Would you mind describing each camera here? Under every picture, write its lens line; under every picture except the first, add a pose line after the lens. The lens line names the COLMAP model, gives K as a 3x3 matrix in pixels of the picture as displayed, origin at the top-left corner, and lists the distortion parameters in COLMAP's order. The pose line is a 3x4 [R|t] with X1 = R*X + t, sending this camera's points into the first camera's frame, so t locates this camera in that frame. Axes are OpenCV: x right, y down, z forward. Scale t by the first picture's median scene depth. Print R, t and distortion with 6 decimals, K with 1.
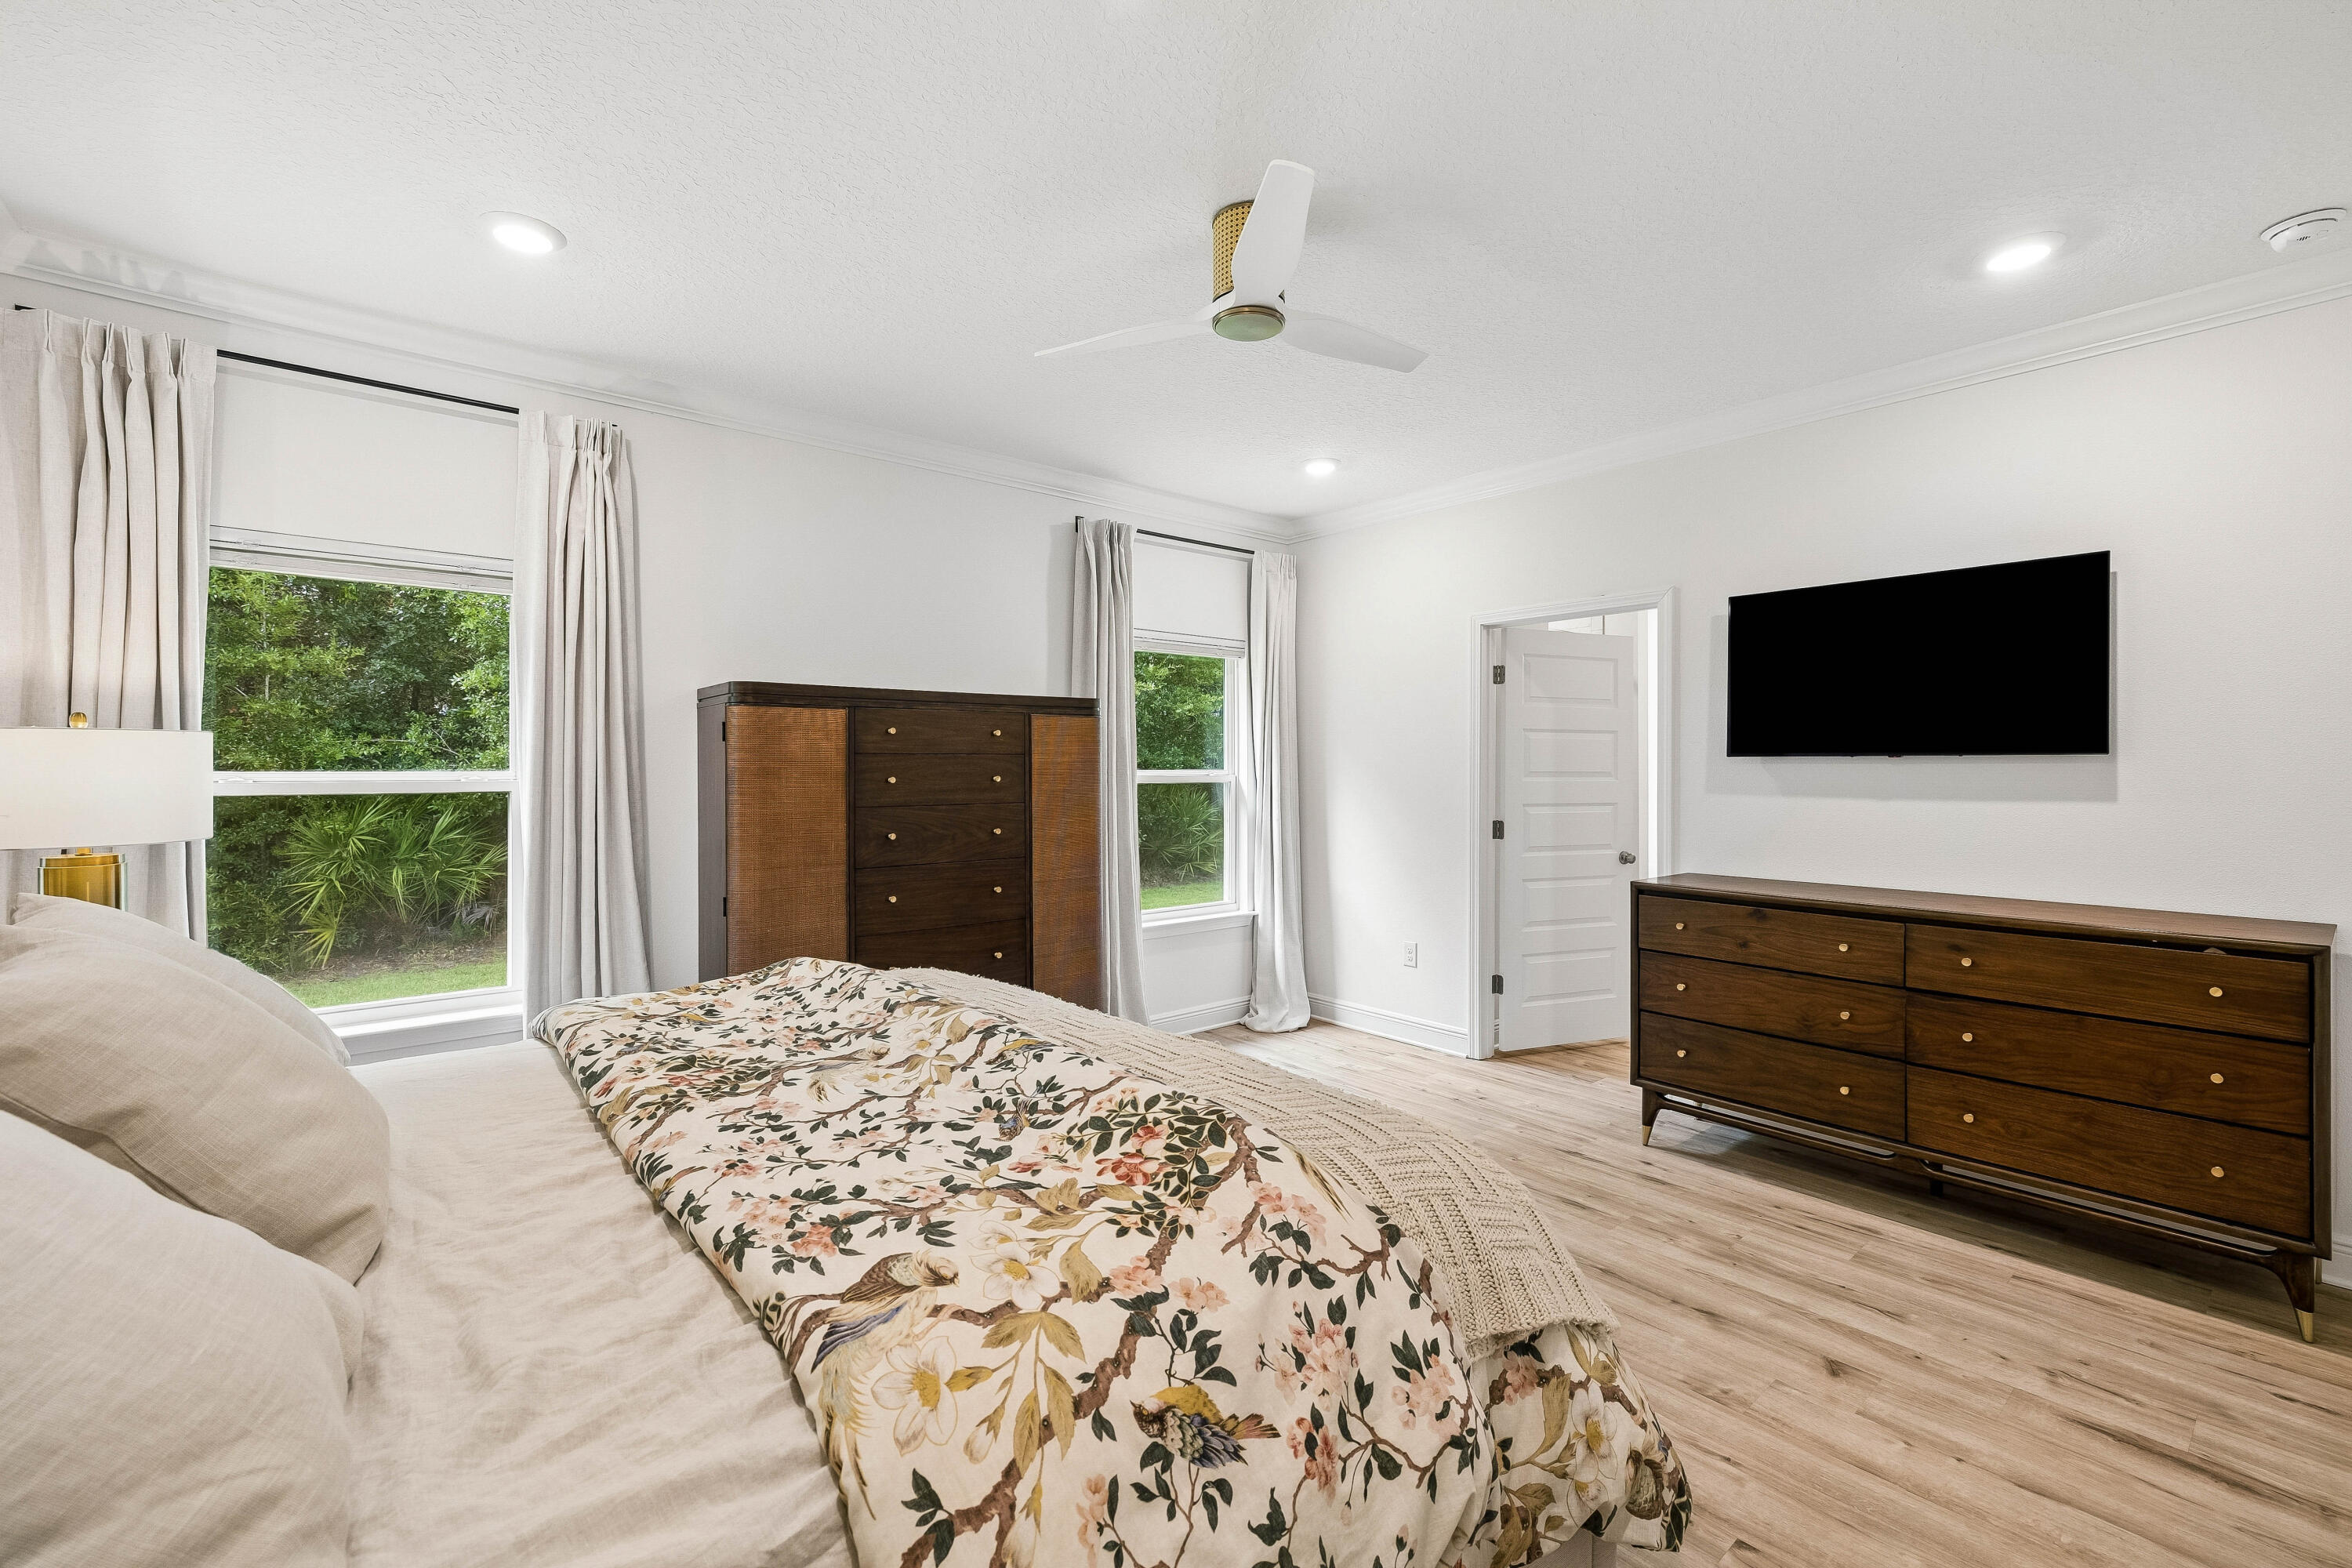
lens RADIAL K [[986.9, 0, 1170.6], [0, 986.9, 765.7], [0, 0, 1]] dist [0.000527, -0.000076]
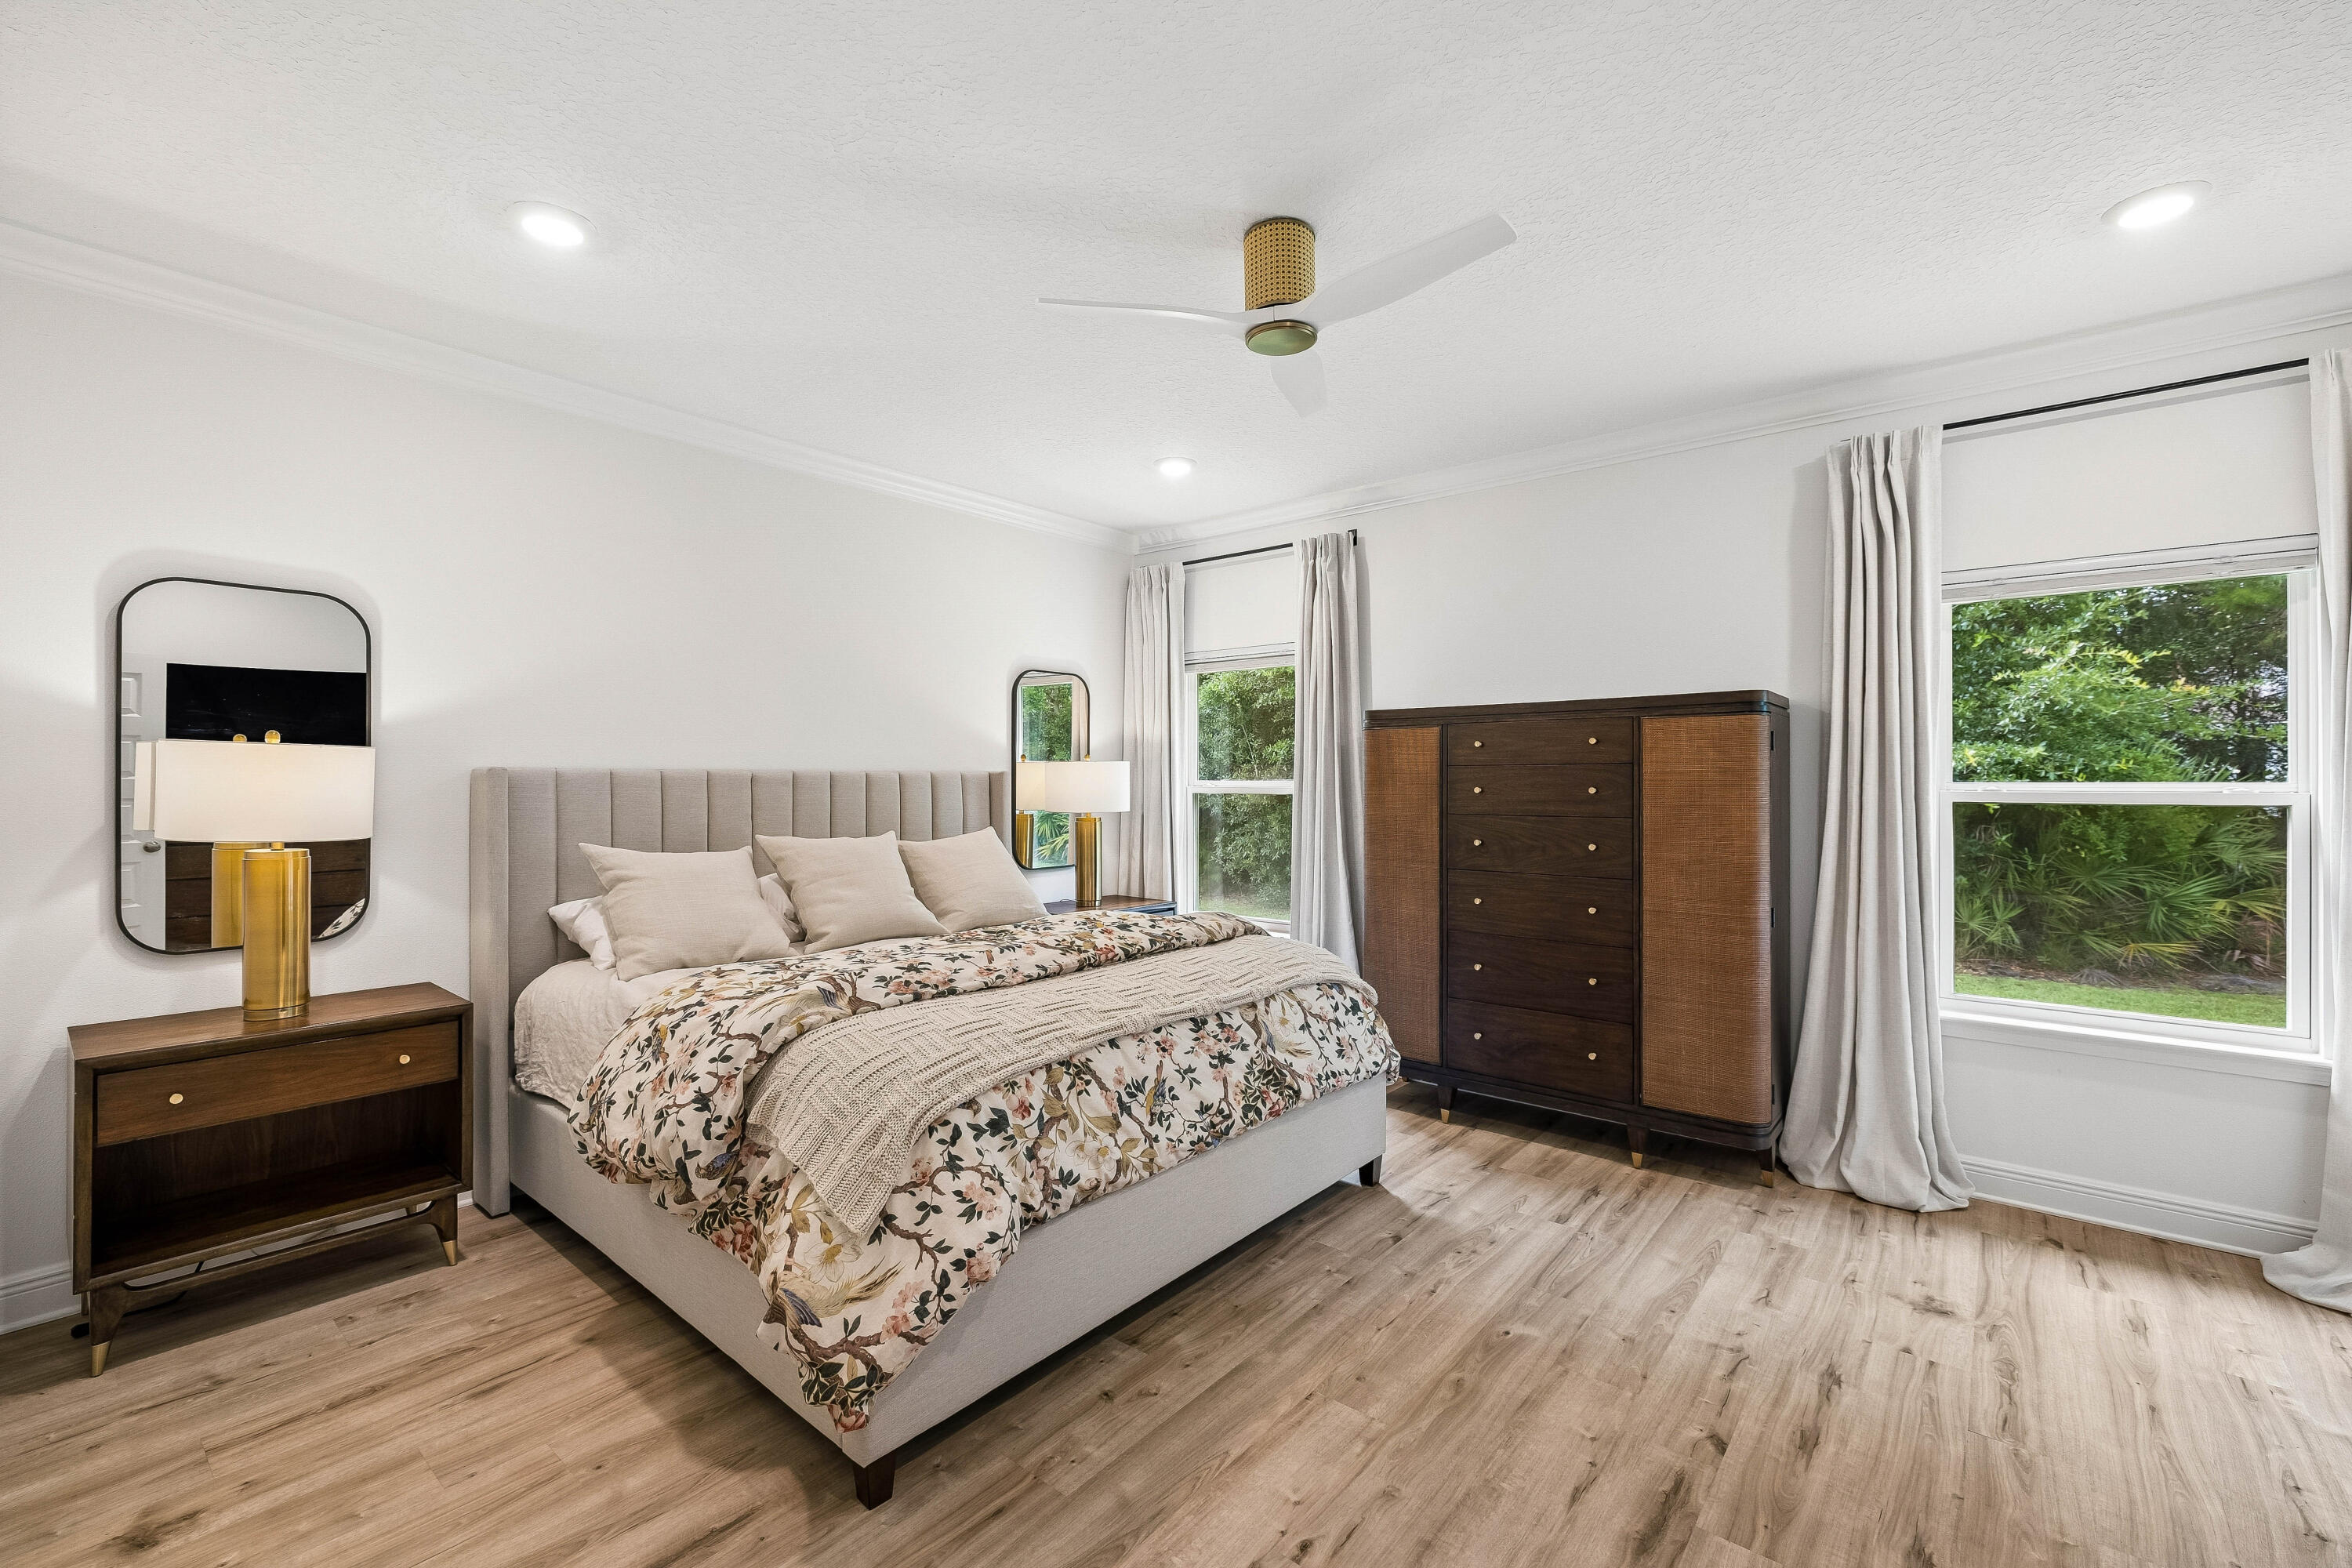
lens RADIAL K [[983.7, 0, 1182.7], [0, 983.7, 778.8], [0, 0, 1]] dist [0.002389, -0.000169]
pose [[0.172376, 0.000307, -0.985031, 0.736657], [-0.001517, 0.999999, 0.000047, 0.003274], [0.985030, 0.001486, 0.172376, 0.515229]]
